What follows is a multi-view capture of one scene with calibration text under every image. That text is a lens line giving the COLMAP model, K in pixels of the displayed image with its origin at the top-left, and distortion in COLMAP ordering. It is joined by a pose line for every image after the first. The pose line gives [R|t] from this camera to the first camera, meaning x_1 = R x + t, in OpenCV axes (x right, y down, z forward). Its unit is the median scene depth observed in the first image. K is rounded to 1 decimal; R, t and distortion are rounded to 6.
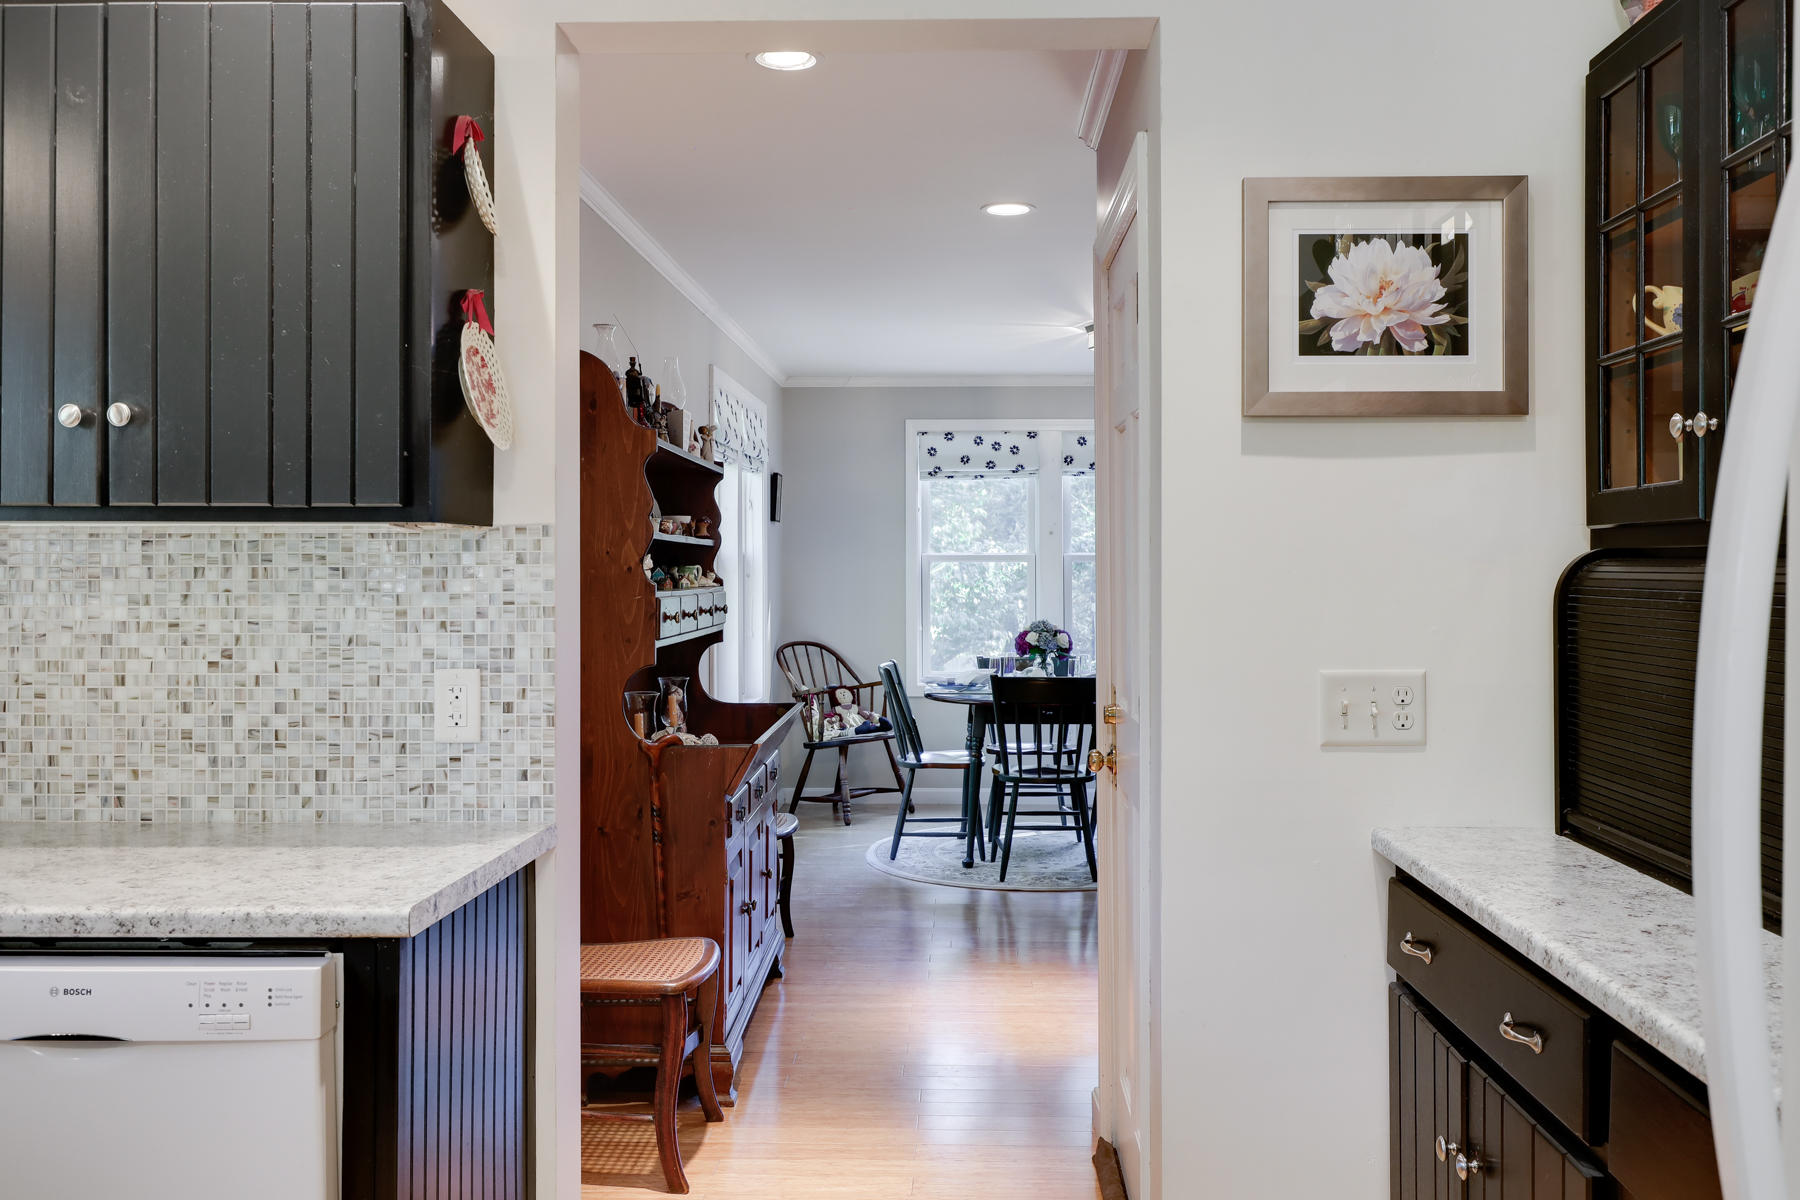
lens RADIAL K [[1539.3, 0, 915.5], [0, 1539.3, 561.8], [0, 0, 1]] dist [-0.011264, 0.035087]
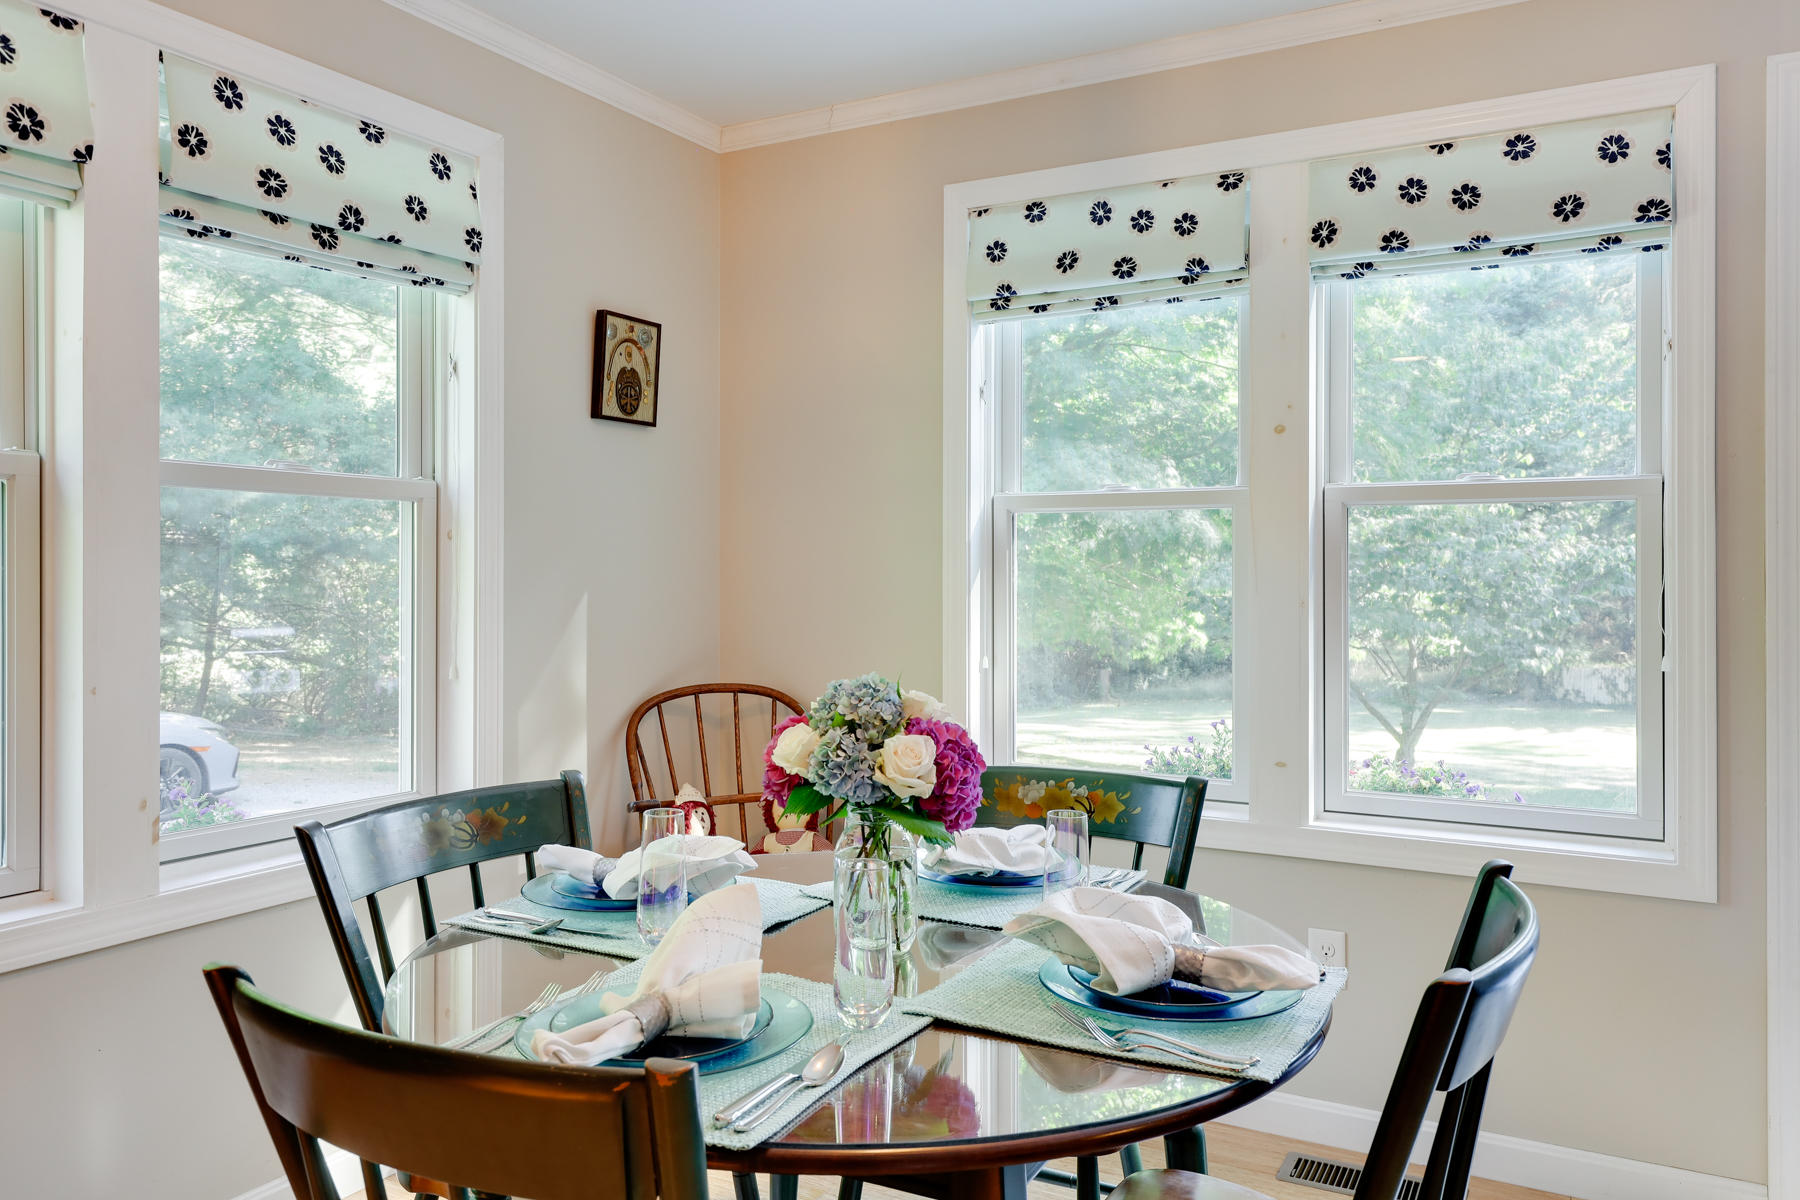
lens RADIAL K [[1303.7, 0, 922.6], [0, 1303.7, 580.5], [0, 0, 1]] dist [0.012701, 0.000431]
pose [[0.891026, 0.006823, -0.453900, 0.330656], [-0.002113, 0.999939, 0.010883, 0.032939], [0.453947, -0.008738, 0.890986, 1.403495]]
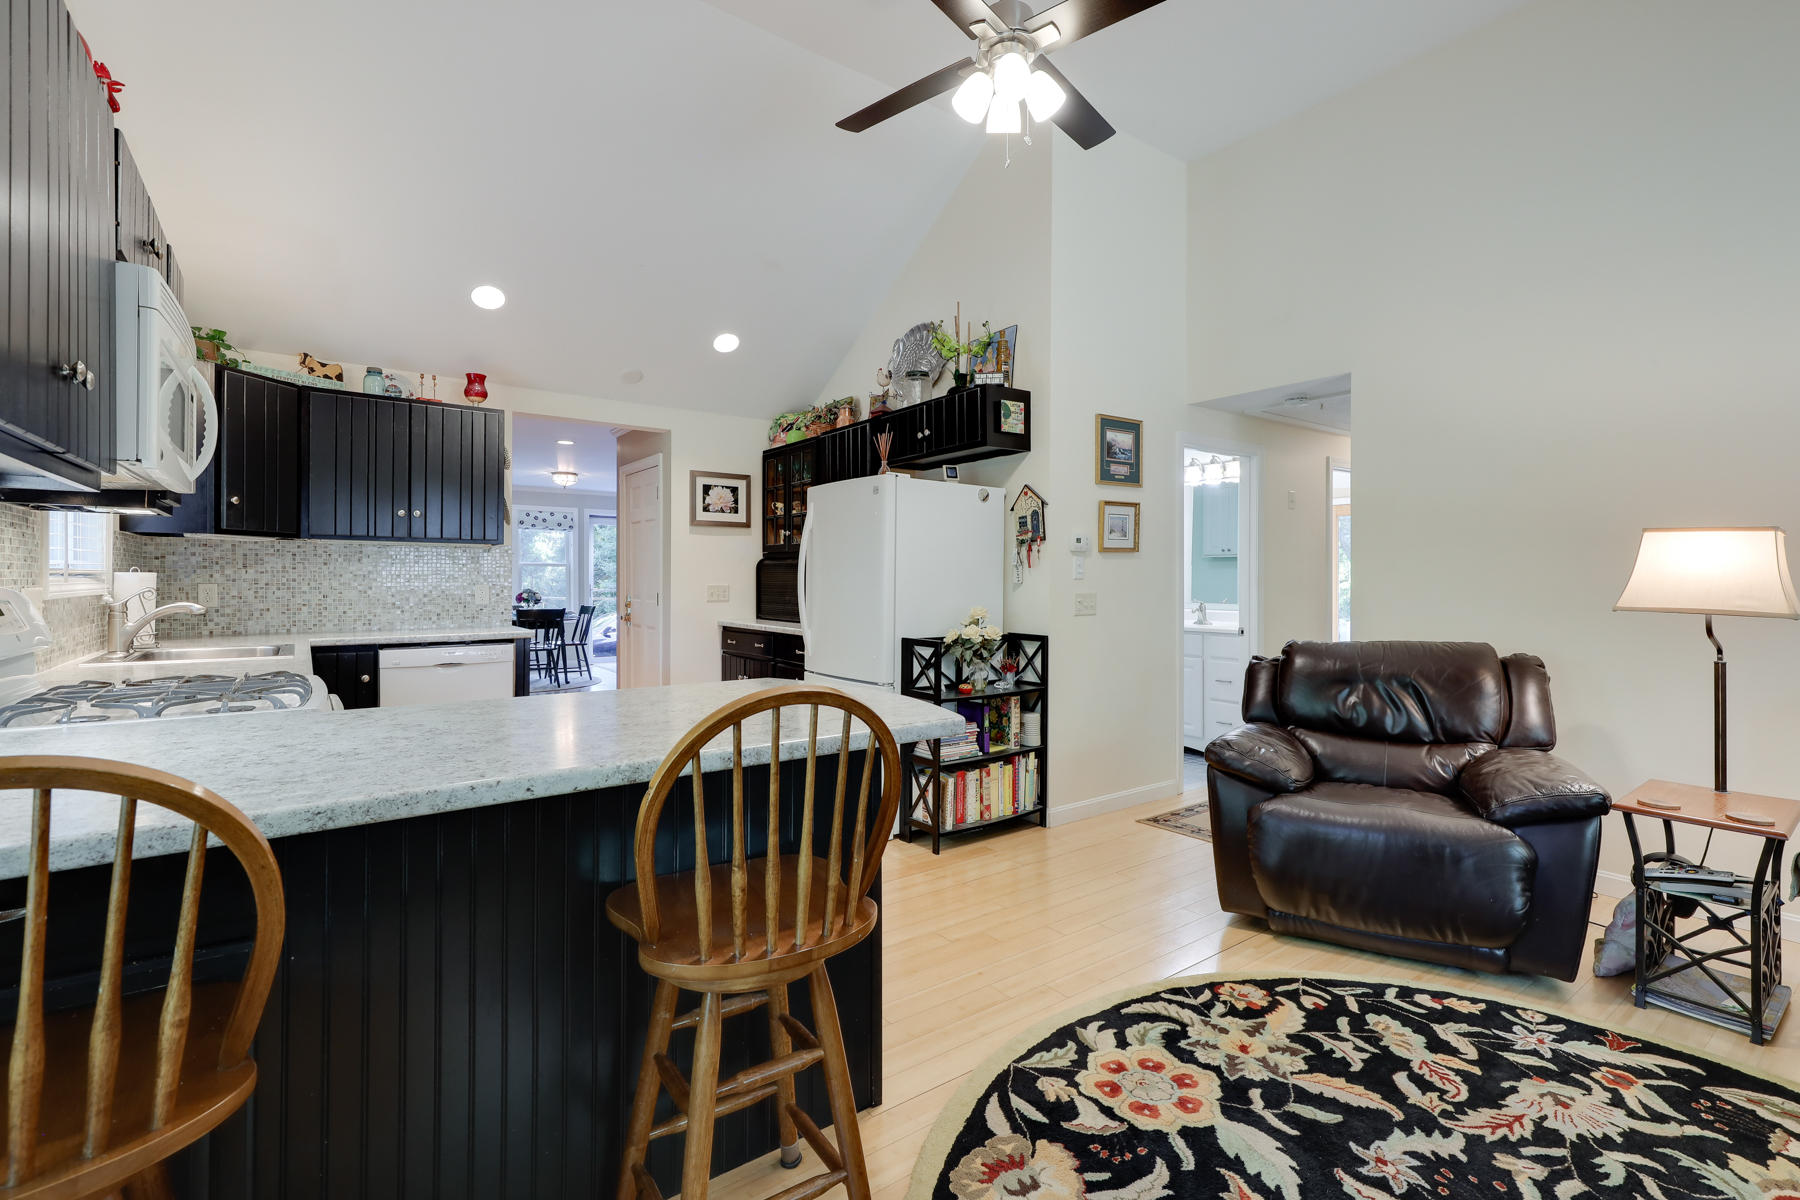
lens RADIAL K [[814.0, 0, 918.2], [0, 814.0, 579.7], [0, 0, 1]] dist [-0.001156, 0.000115]
pose [[0.778254, 0.001886, 0.627947, -0.435177], [-0.005038, 0.999982, 0.003241, 0.028870], [-0.627930, -0.005686, 0.778249, -0.710538]]
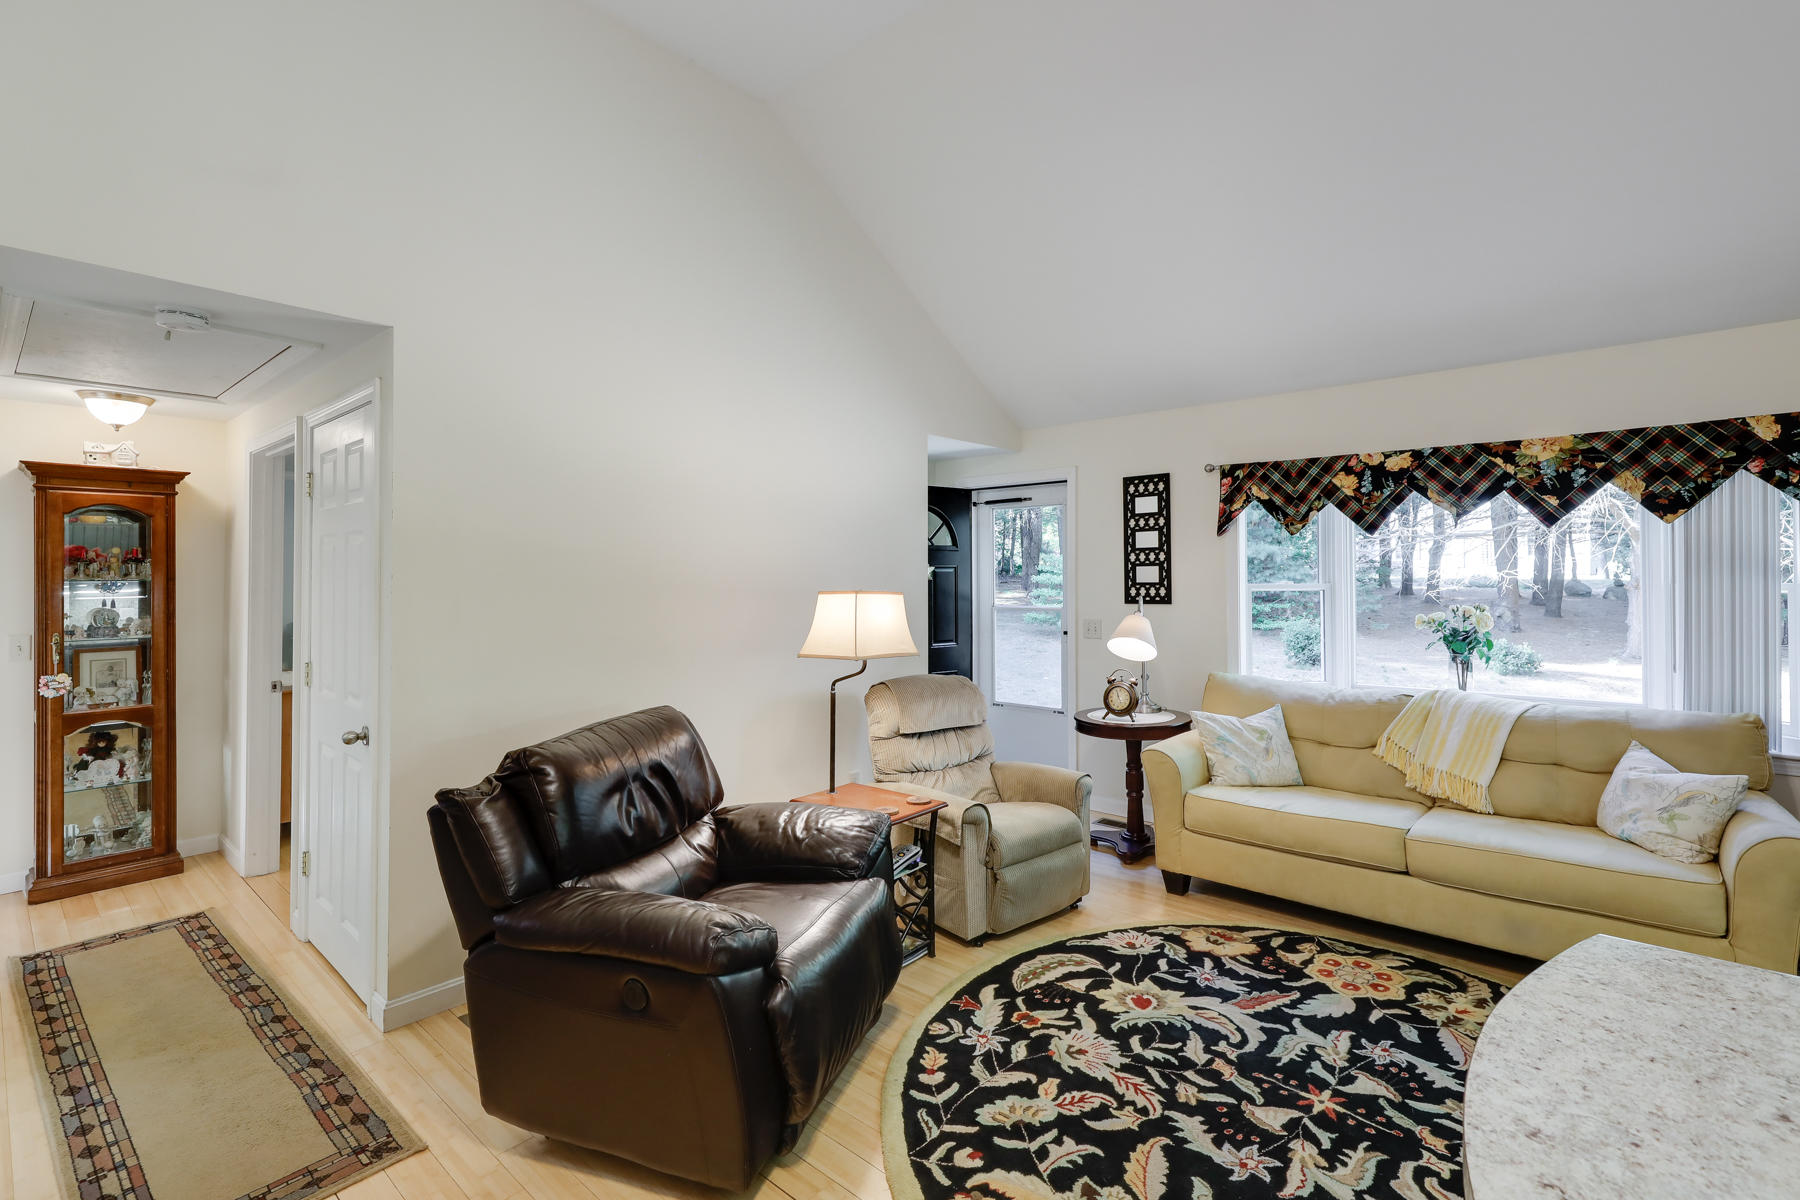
lens RADIAL K [[814.0, 0, 917.0], [0, 814.0, 572.0], [0, 0, 1]] dist [-0.001156, 0.000115]
pose [[-0.777483, 0.010166, 0.628821, -0.141749], [0.001124, 0.999890, -0.014775, -0.016869], [-0.628902, -0.010781, -0.777409, -0.033191]]
